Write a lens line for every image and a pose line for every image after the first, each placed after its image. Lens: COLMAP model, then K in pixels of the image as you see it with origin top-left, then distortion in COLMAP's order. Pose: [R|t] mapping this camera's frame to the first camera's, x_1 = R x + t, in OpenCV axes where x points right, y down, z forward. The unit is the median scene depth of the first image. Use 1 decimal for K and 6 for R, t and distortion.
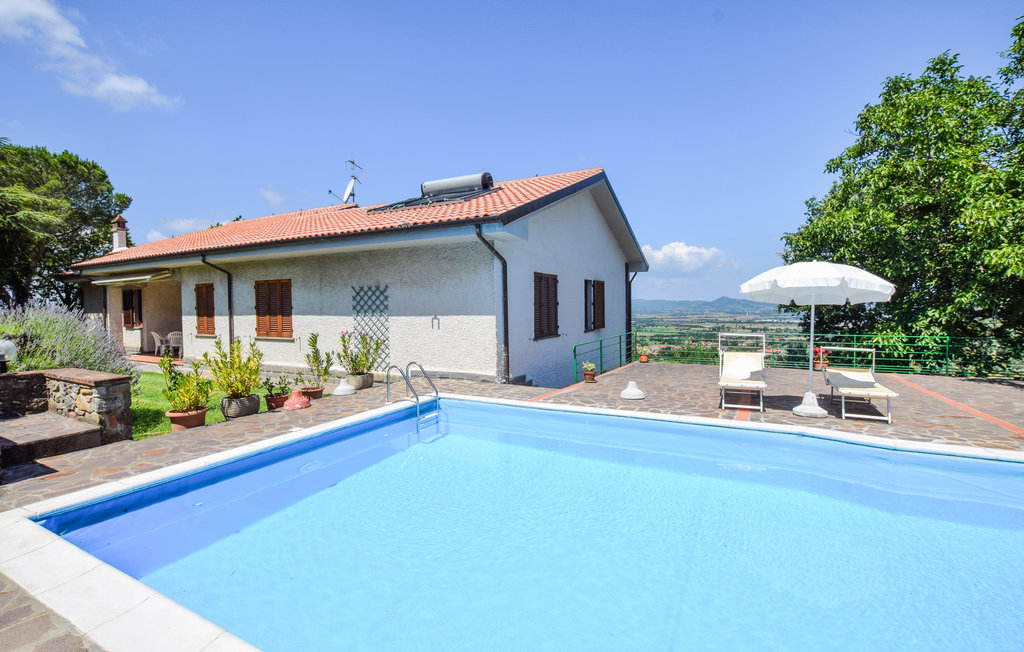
lens RADIAL K [[499.6, 0, 514.1], [0, 499.6, 310.1], [0, 0, 1]] dist [-0.002652, -0.000121]
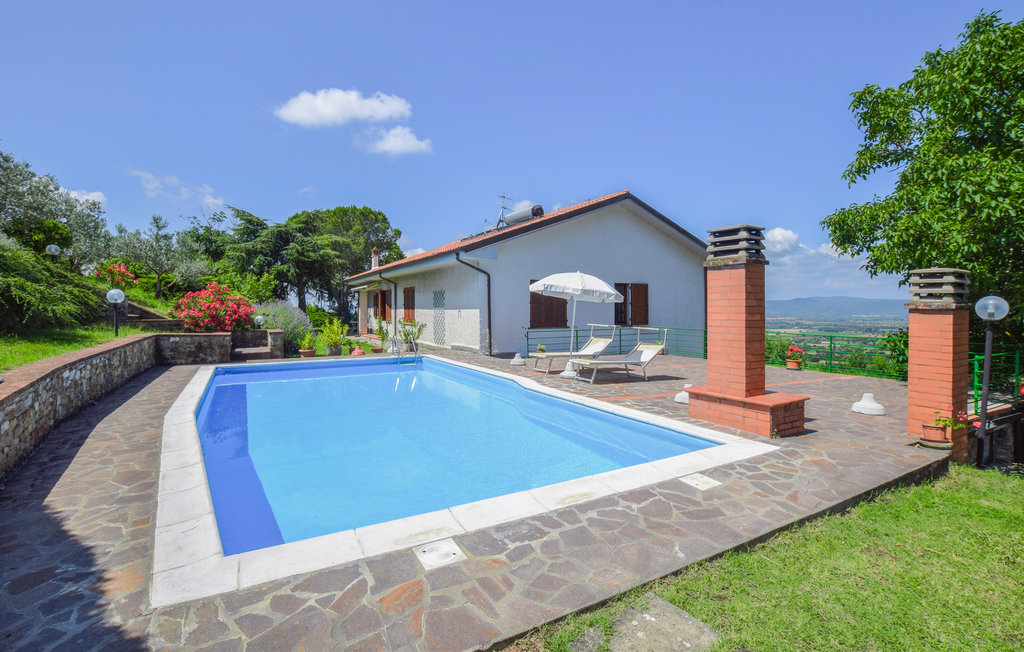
lens RADIAL K [[499.6, 0, 514.1], [0, 499.6, 310.1], [0, 0, 1]] dist [-0.002652, -0.000121]
pose [[0.846660, 0.010348, -0.532033, 0.679471], [-0.008814, 0.999946, 0.005423, 0.001668], [0.532061, 0.000098, 0.846706, -0.187136]]
